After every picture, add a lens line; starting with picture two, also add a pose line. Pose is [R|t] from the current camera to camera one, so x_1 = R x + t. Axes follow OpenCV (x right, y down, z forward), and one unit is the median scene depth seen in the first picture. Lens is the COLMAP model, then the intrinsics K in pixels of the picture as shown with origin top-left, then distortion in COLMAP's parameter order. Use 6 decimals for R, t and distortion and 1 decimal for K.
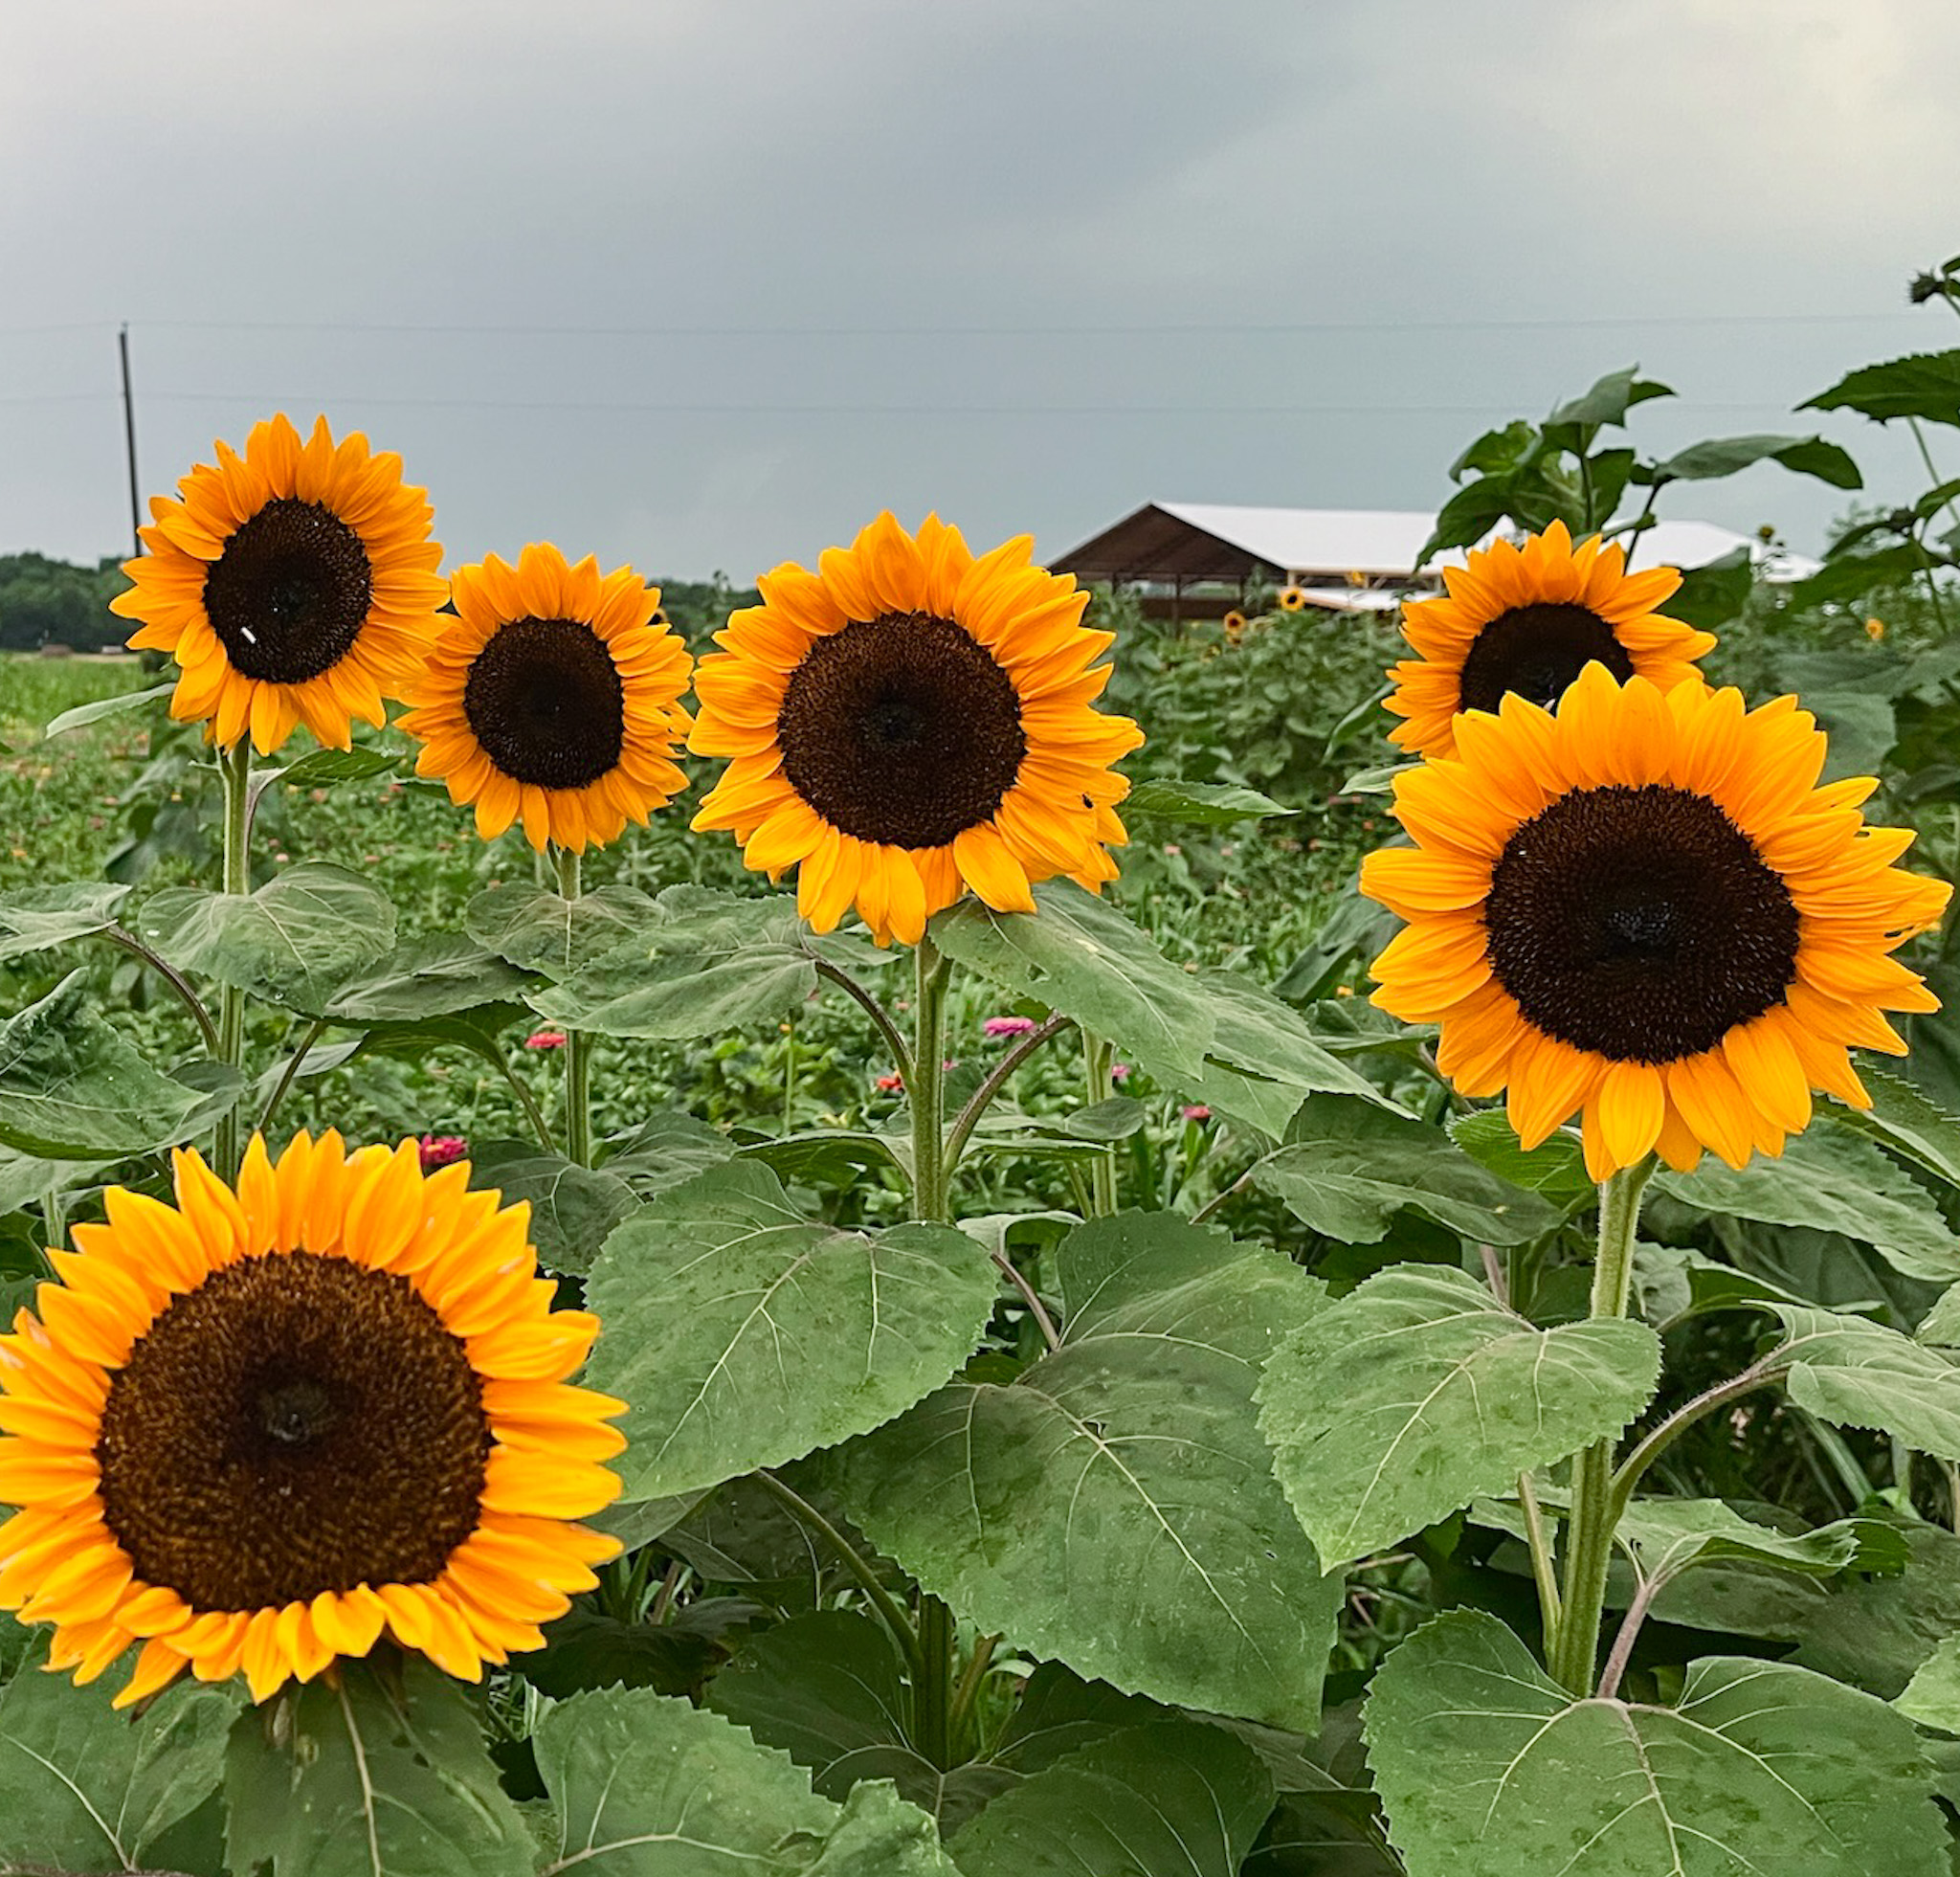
lens RADIAL K [[2497.3, 0, 979.0], [0, 2497.3, 940.6], [0, 0, 1]] dist [-0.003524, 0.000000]
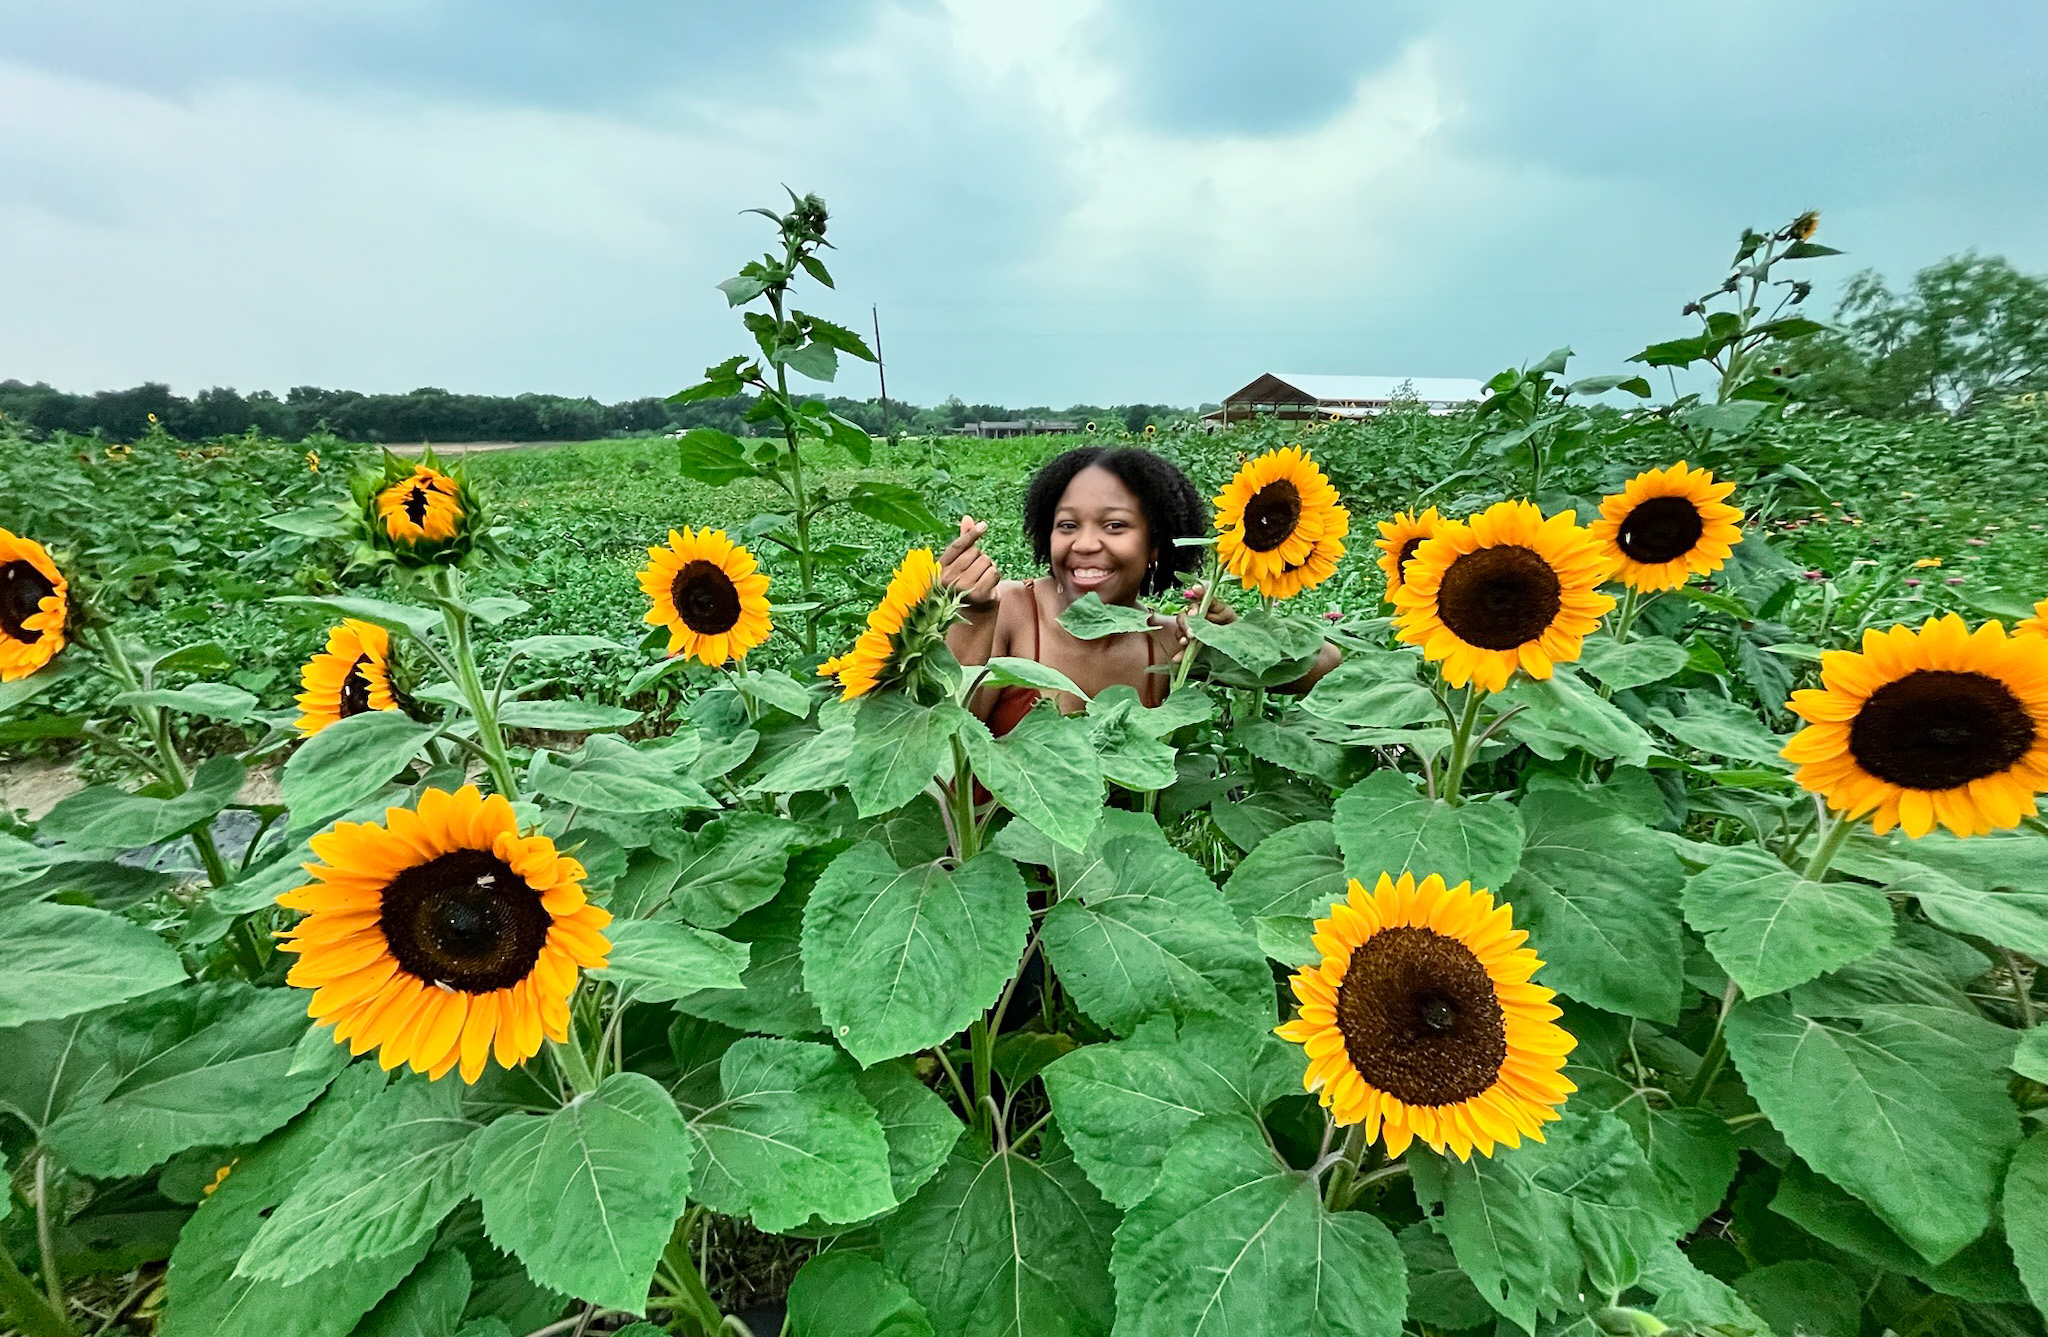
lens RADIAL K [[807.4, 0, 1022.1], [0, 807.4, 666.5], [0, 0, 1]] dist [-0.002258, 0.000097]
pose [[0.999991, -0.002216, -0.003607, -0.453934], [0.003013, 0.971108, 0.238620, -0.197382], [0.002974, -0.238629, 0.971106, 0.277408]]
